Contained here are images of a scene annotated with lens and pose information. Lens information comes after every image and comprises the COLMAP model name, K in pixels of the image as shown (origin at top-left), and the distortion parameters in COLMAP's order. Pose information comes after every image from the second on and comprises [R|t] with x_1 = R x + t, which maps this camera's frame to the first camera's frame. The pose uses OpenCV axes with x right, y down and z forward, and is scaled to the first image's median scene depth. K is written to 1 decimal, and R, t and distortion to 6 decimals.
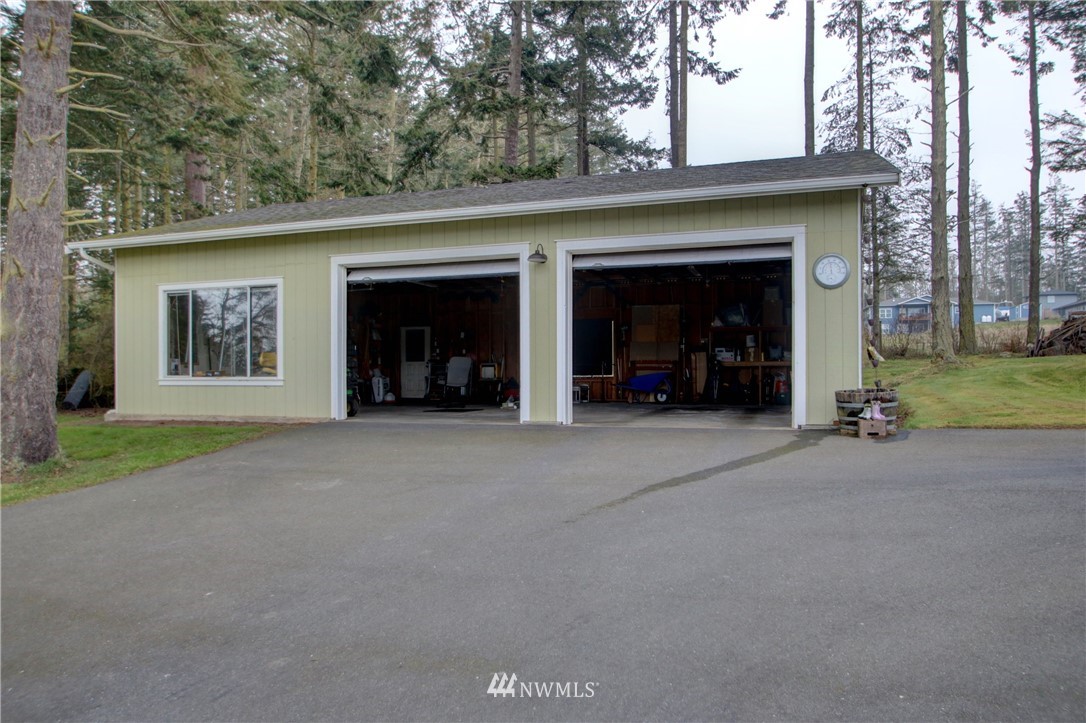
lens RADIAL K [[801.4, 0, 542.8], [0, 801.4, 361.6], [0, 0, 1]] dist [0.001996, 0.000241]
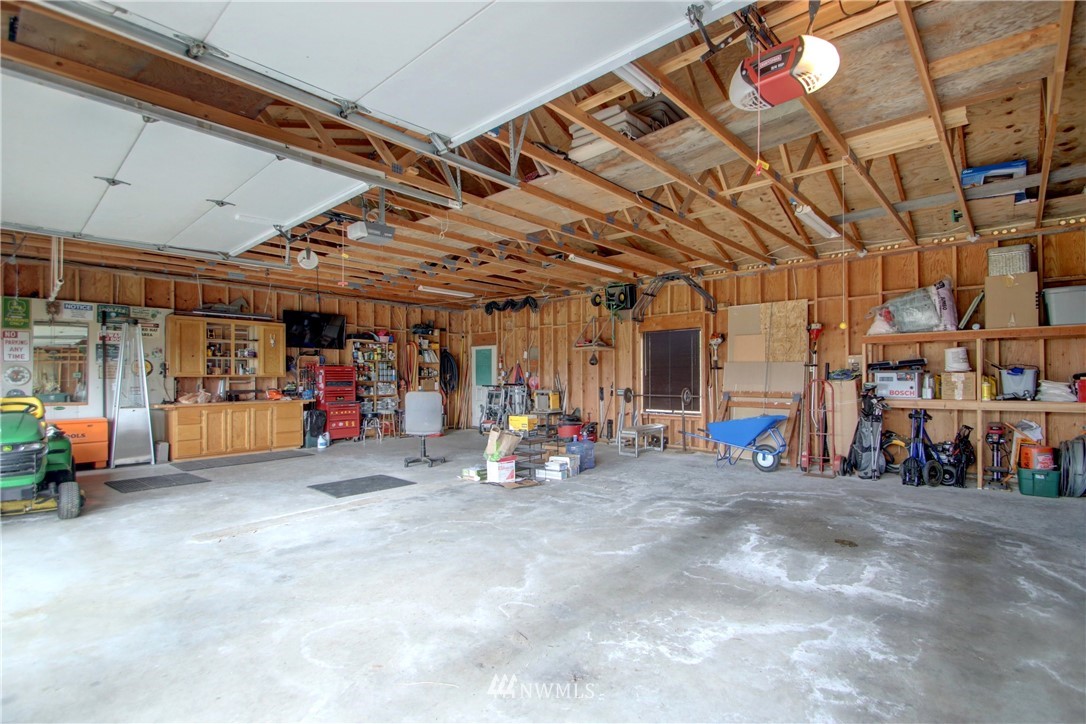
lens RADIAL K [[509.4, 0, 543.5], [0, 509.4, 366.7], [0, 0, 1]] dist [-0.001491, -0.000400]
pose [[0.917979, -0.003147, -0.396617, 0.144089], [0.000489, 0.999977, -0.006804, -0.018955], [0.396629, 0.006052, 0.917959, 0.586714]]
